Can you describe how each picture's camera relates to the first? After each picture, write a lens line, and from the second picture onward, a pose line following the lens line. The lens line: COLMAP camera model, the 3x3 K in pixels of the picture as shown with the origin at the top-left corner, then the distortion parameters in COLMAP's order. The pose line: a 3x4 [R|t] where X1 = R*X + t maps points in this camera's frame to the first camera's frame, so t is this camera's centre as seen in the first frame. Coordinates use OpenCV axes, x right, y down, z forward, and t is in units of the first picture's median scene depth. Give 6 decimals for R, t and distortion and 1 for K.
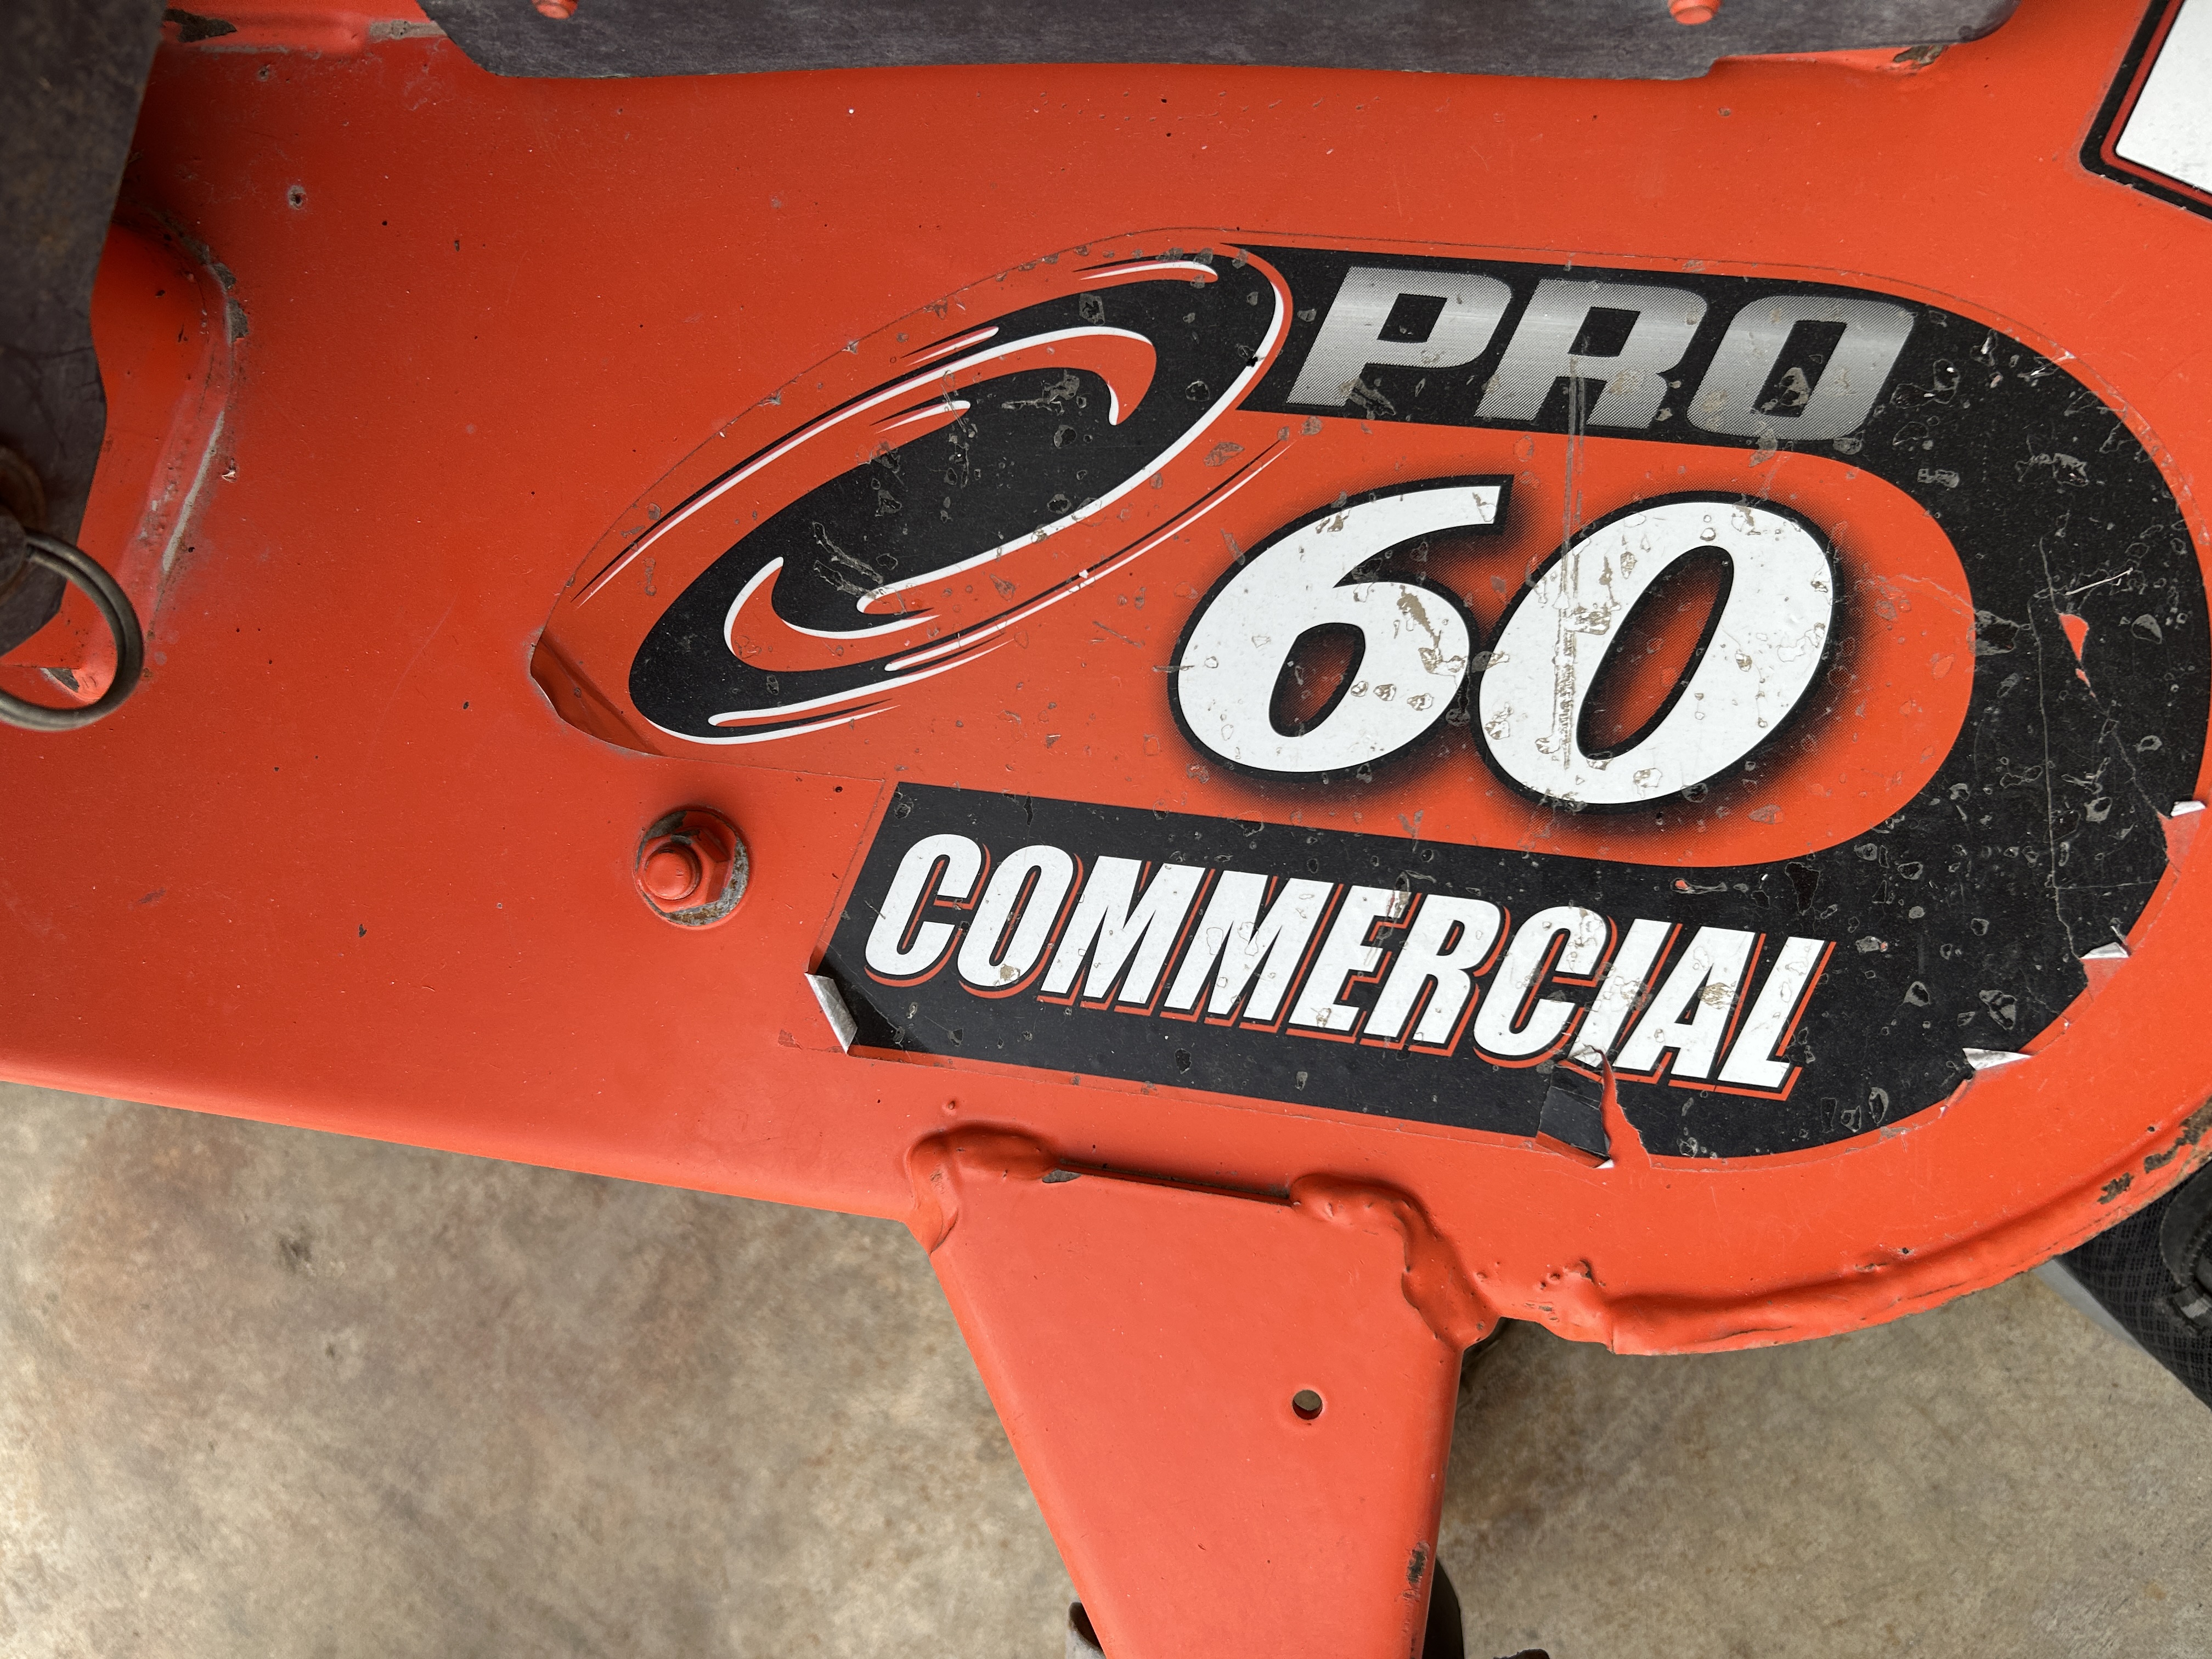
lens RADIAL K [[1713.3, 0, 1064.2], [0, 1713.3, 861.7], [0, 0, 1]] dist [0.042733, -0.032432]
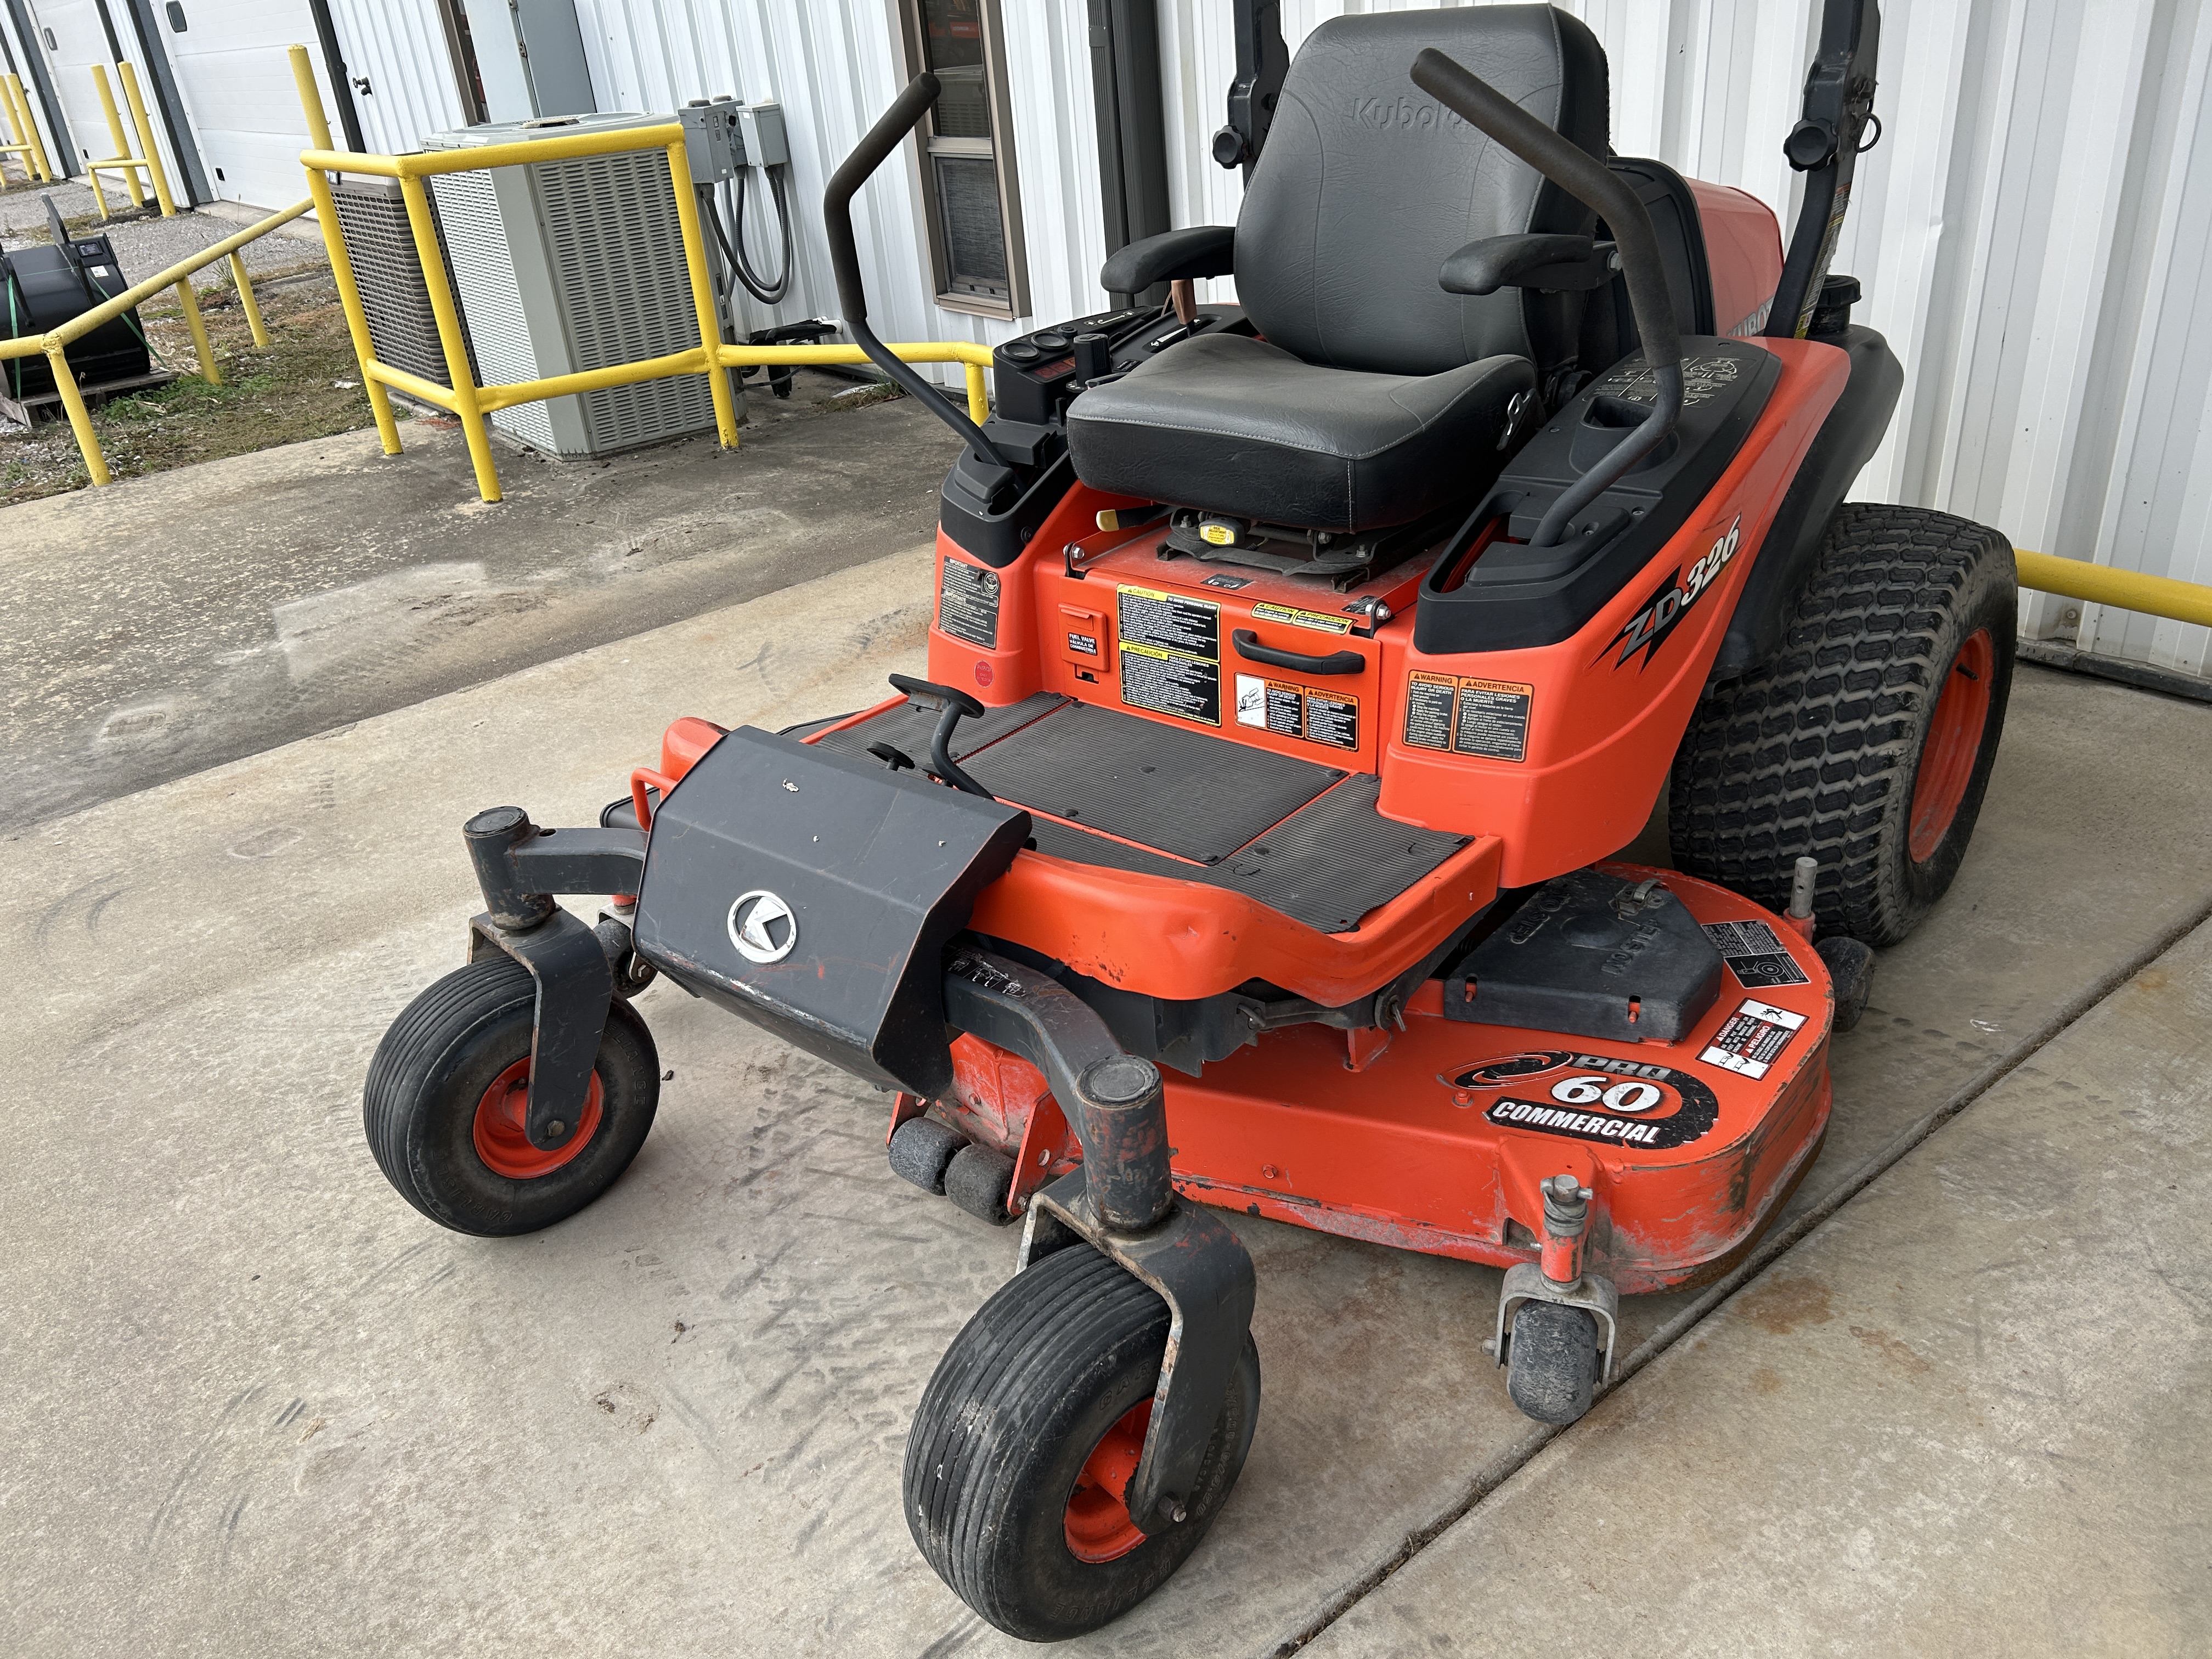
lens RADIAL K [[1713.3, 0, 1064.2], [0, 1713.3, 861.7], [0, 0, 1]] dist [0.042733, -0.032432]
pose [[0.955455, 0.194985, -0.221555, -0.392019], [-0.287699, 0.447849, -0.846558, 5.171901], [-0.065843, 0.872589, 0.483997, -2.536036]]
